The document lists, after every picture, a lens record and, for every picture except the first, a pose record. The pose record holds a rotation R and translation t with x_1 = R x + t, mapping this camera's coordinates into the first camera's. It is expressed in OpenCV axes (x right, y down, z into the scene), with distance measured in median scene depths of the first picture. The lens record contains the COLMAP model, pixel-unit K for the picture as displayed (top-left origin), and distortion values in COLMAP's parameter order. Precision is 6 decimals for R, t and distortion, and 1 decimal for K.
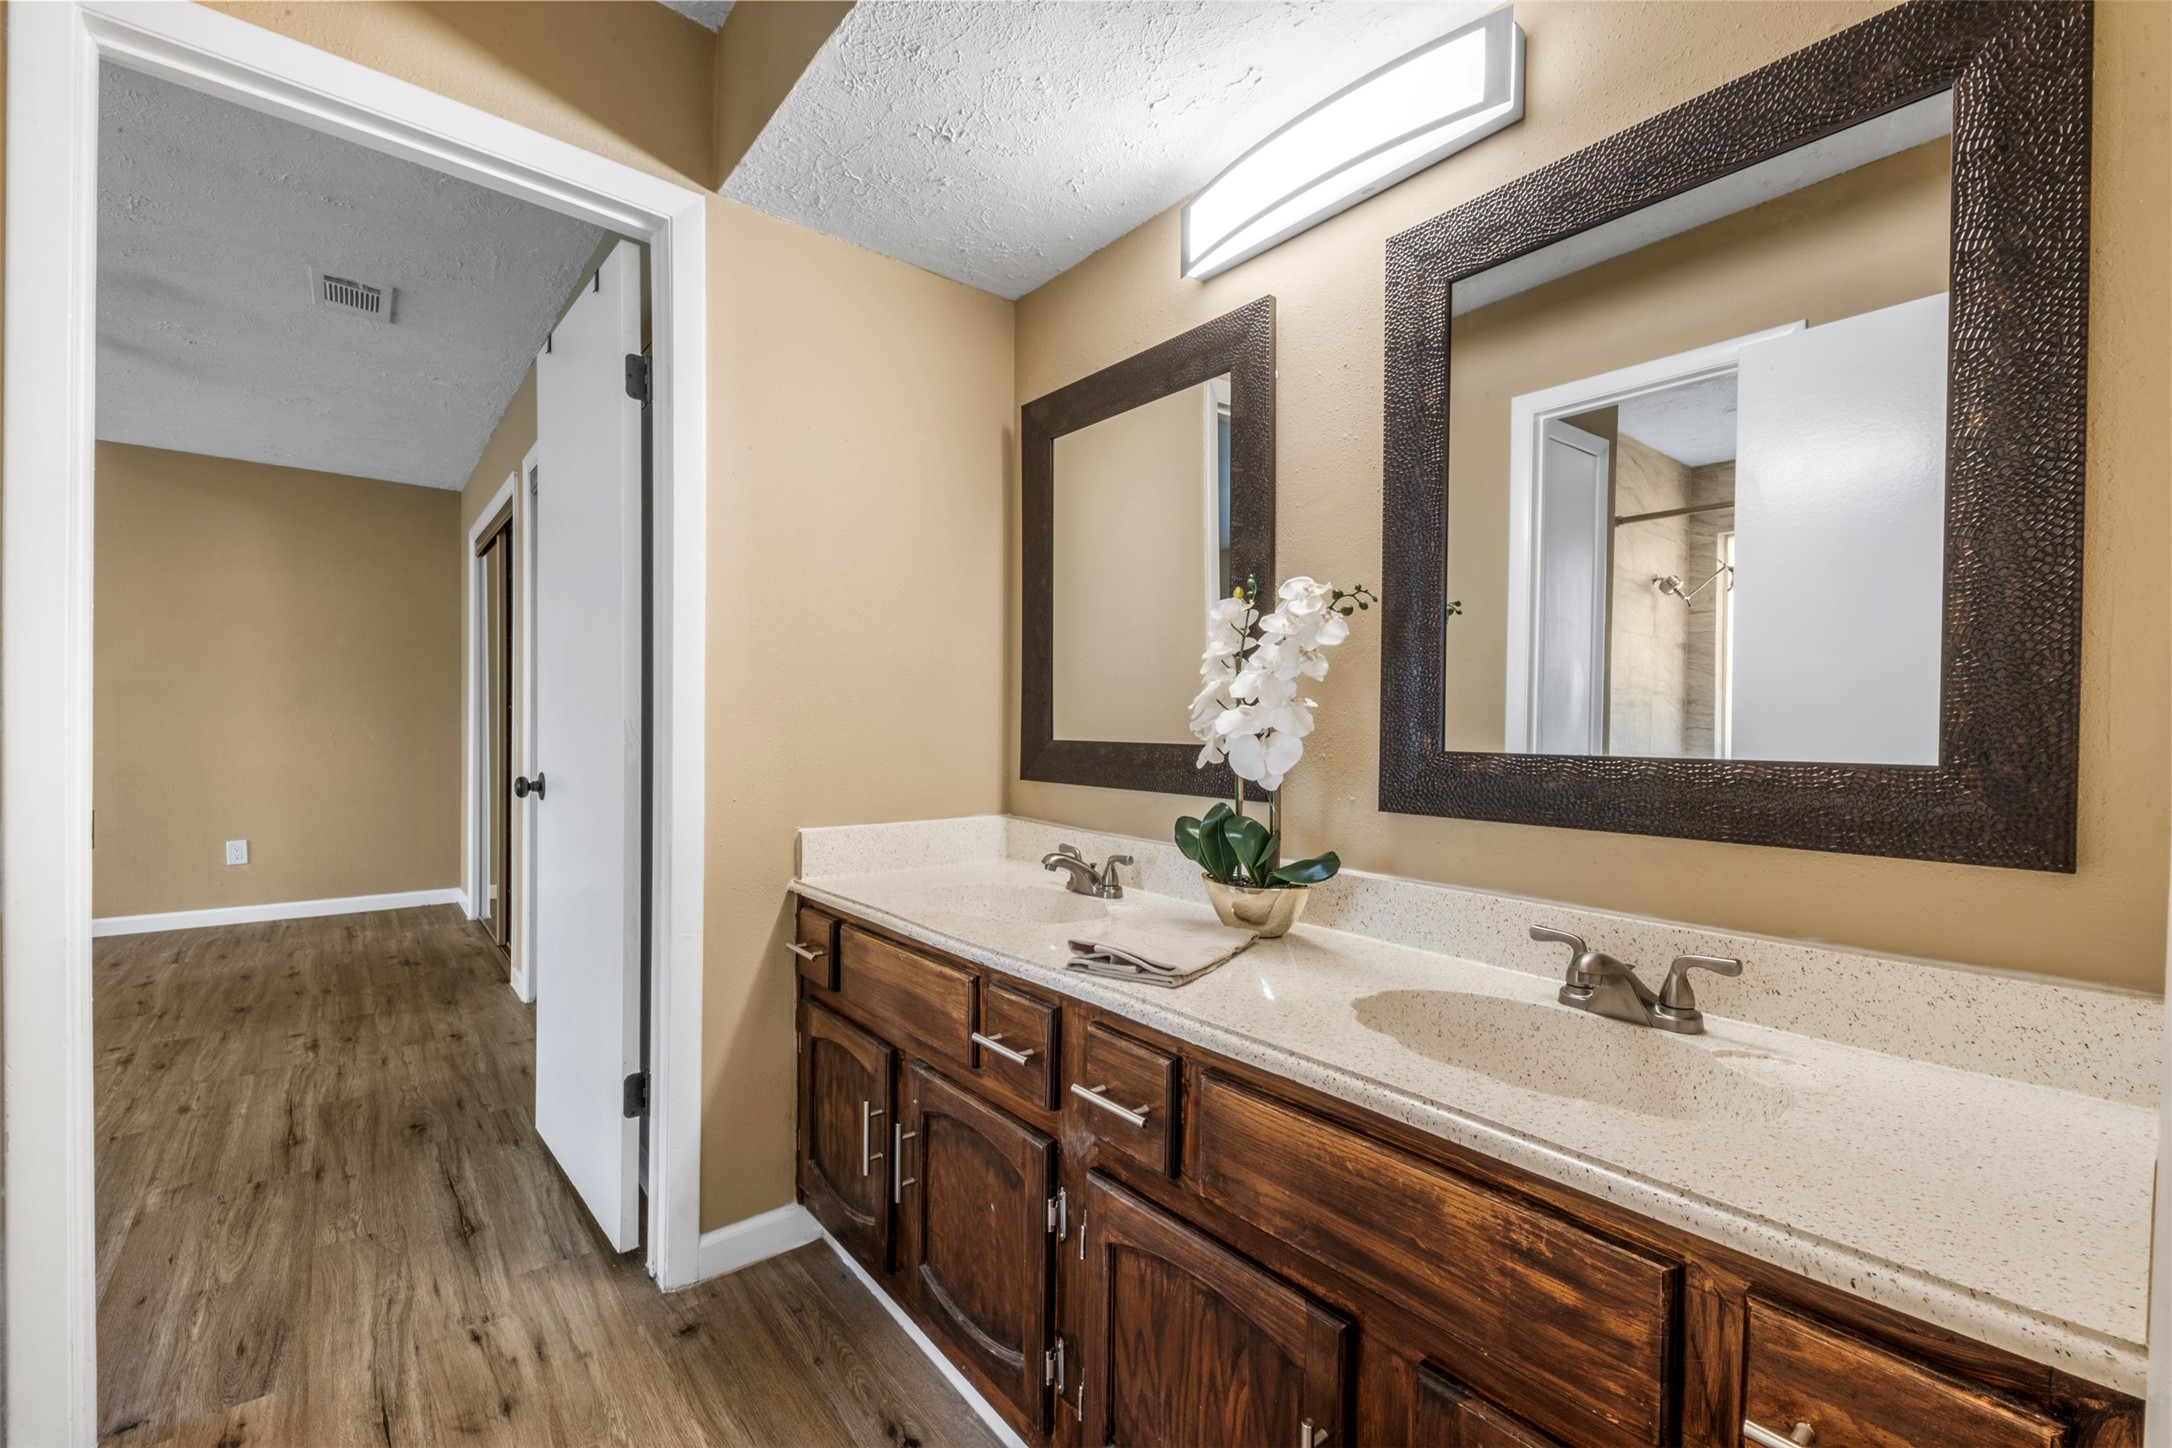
lens RADIAL K [[924.7, 0, 1086.0], [0, 924.7, 725.8], [0, 0, 1]] dist [0.015667, -0.004432]
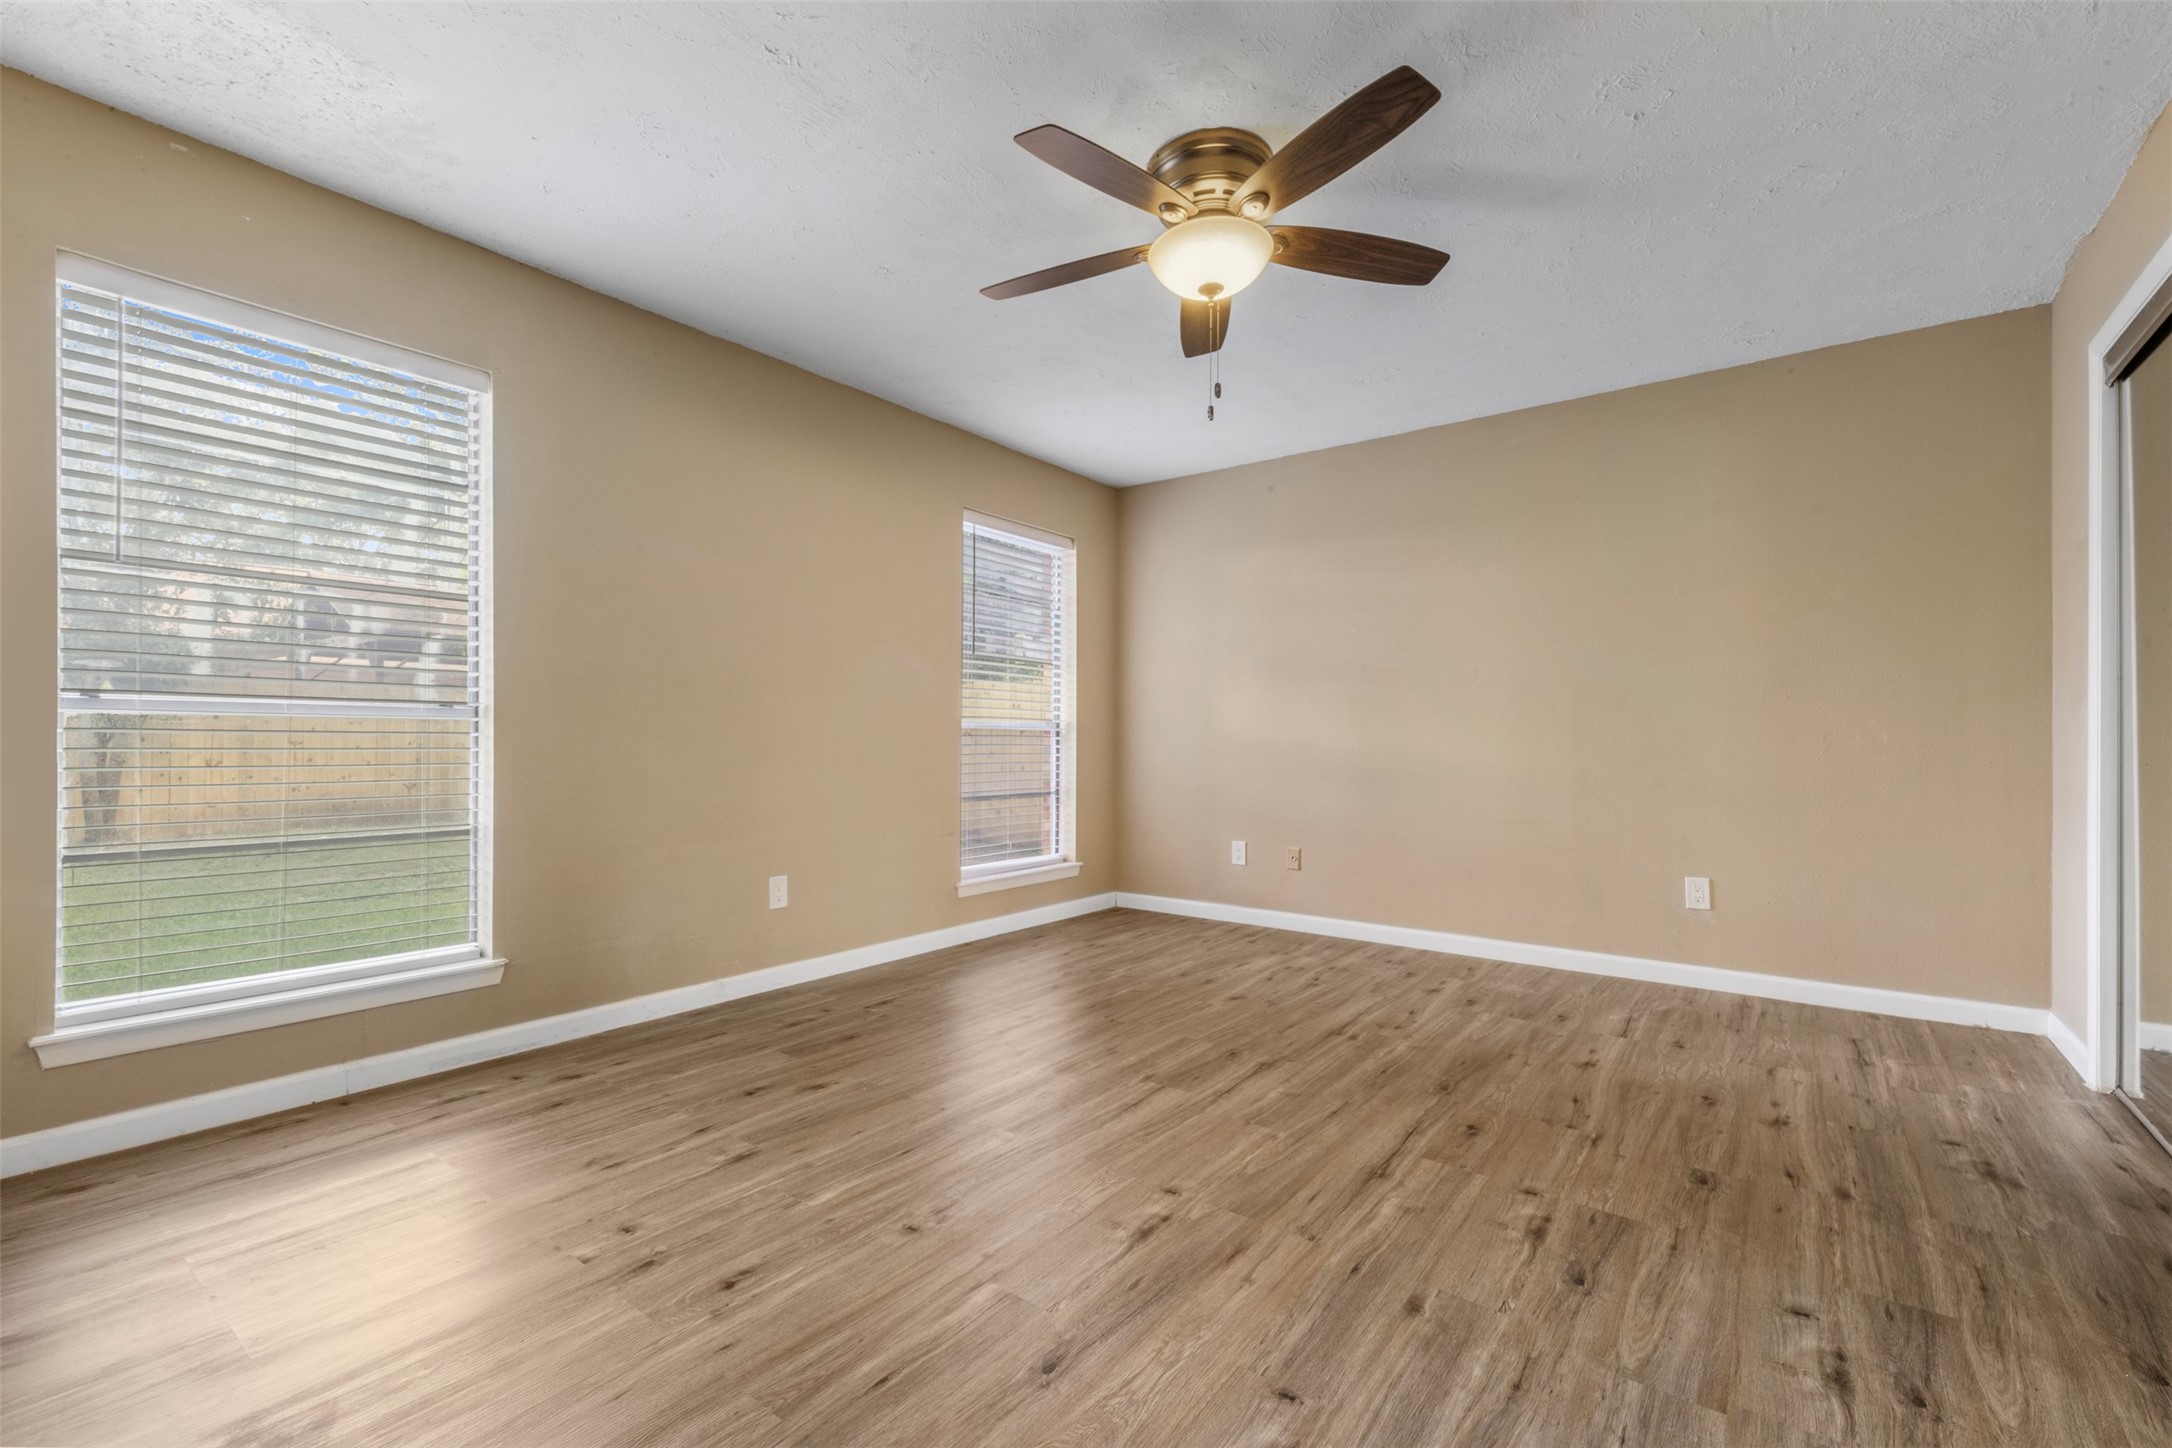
lens RADIAL K [[924.7, 0, 1084.5], [0, 924.7, 731.1], [0, 0, 1]] dist [0.015667, -0.004432]
pose [[0.243939, -0.008967, -0.969749, -0.369308], [-0.008383, 0.999900, -0.011354, 0.024194], [0.969754, 0.010899, 0.243840, 0.412430]]
